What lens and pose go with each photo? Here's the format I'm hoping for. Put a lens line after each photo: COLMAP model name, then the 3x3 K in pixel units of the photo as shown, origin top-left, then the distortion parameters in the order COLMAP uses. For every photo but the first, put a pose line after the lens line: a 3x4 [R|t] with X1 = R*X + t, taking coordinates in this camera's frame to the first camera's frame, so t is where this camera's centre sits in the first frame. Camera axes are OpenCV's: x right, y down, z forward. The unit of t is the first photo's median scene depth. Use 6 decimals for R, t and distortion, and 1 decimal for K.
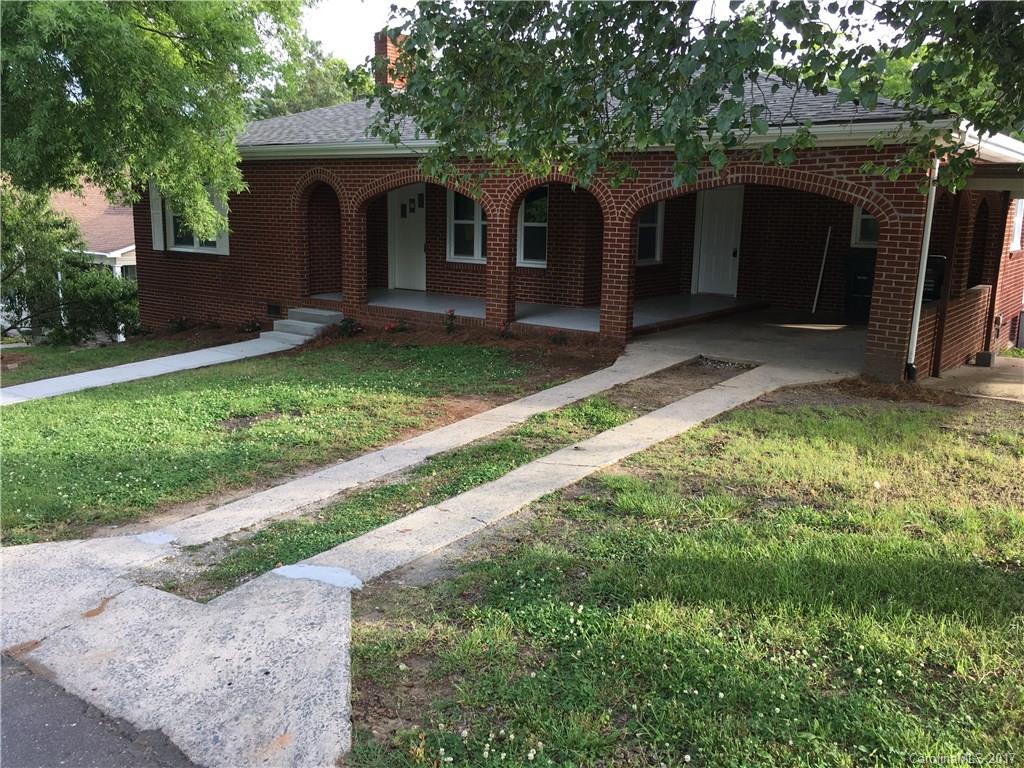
lens RADIAL K [[869.2, 0, 512.7], [0, 869.2, 380.6], [0, 0, 1]] dist [0.067367, -0.102594]
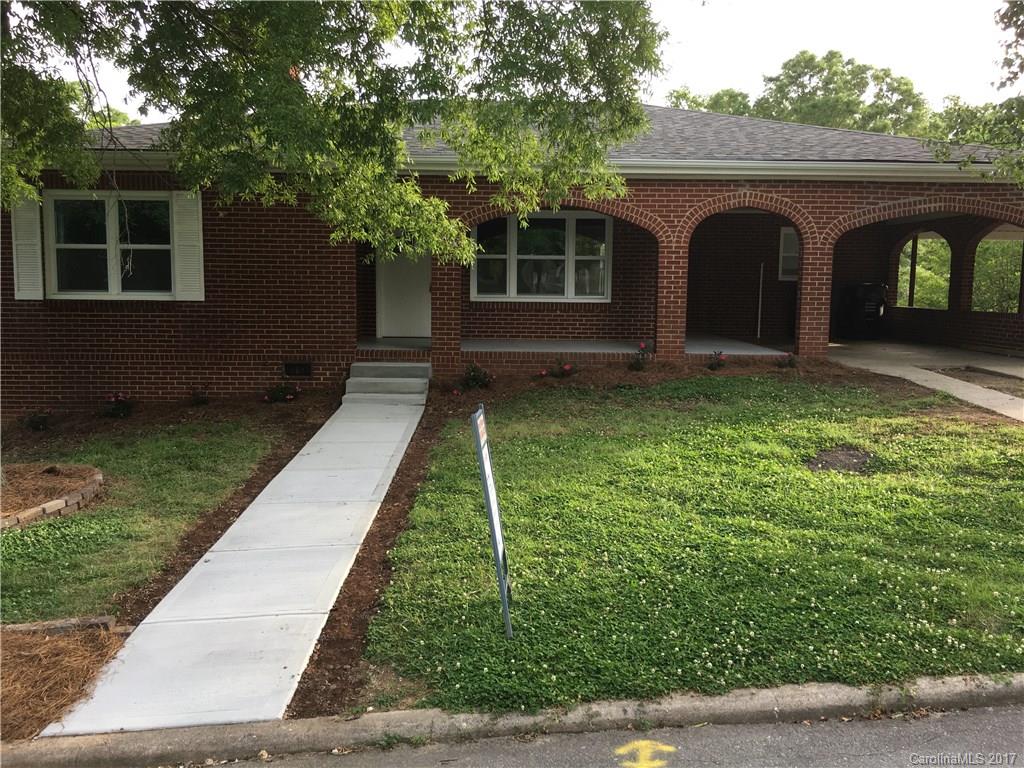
lens RADIAL K [[869.2, 0, 510.4], [0, 869.2, 386.4], [0, 0, 1]] dist [0.067367, -0.102594]
pose [[0.794016, -0.079997, 0.602611, -1.031374], [0.121200, 0.992234, -0.027977, -0.038690], [-0.595693, 0.095251, 0.797545, 0.500968]]
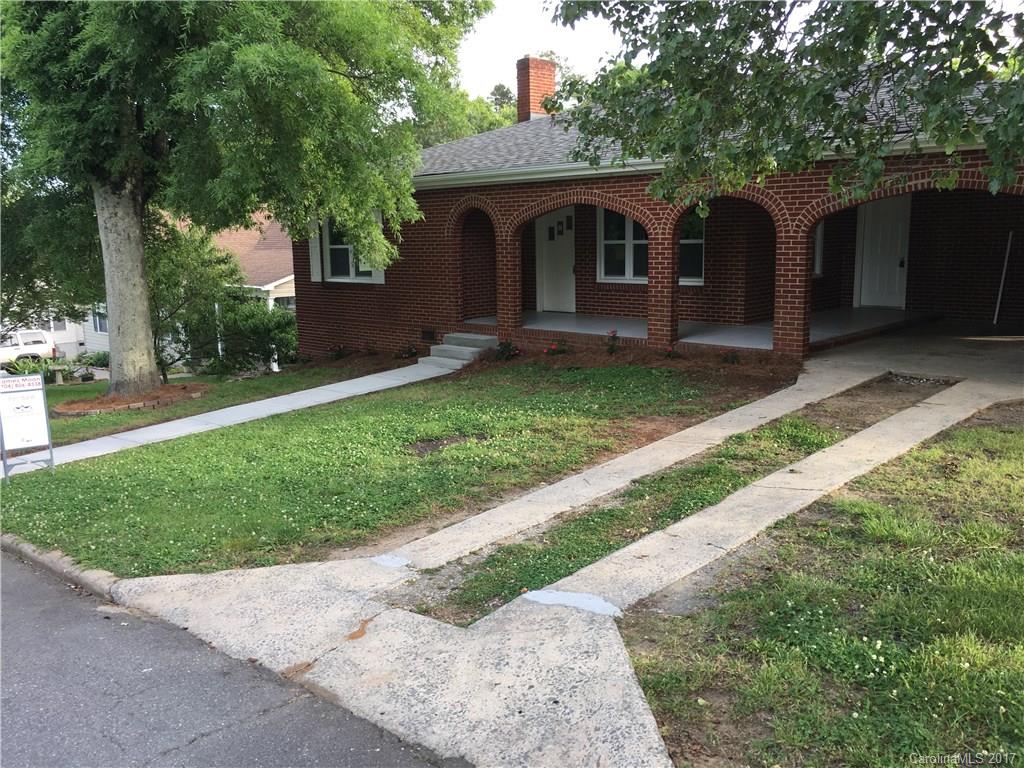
lens RADIAL K [[869.2, 0, 511.8], [0, 869.2, 385.4], [0, 0, 1]] dist [0.067367, -0.102594]
pose [[0.991435, -0.017943, -0.129360, -0.080998], [0.015496, 0.999682, -0.019897, -0.001367], [0.129676, 0.017722, 0.991398, 0.005218]]
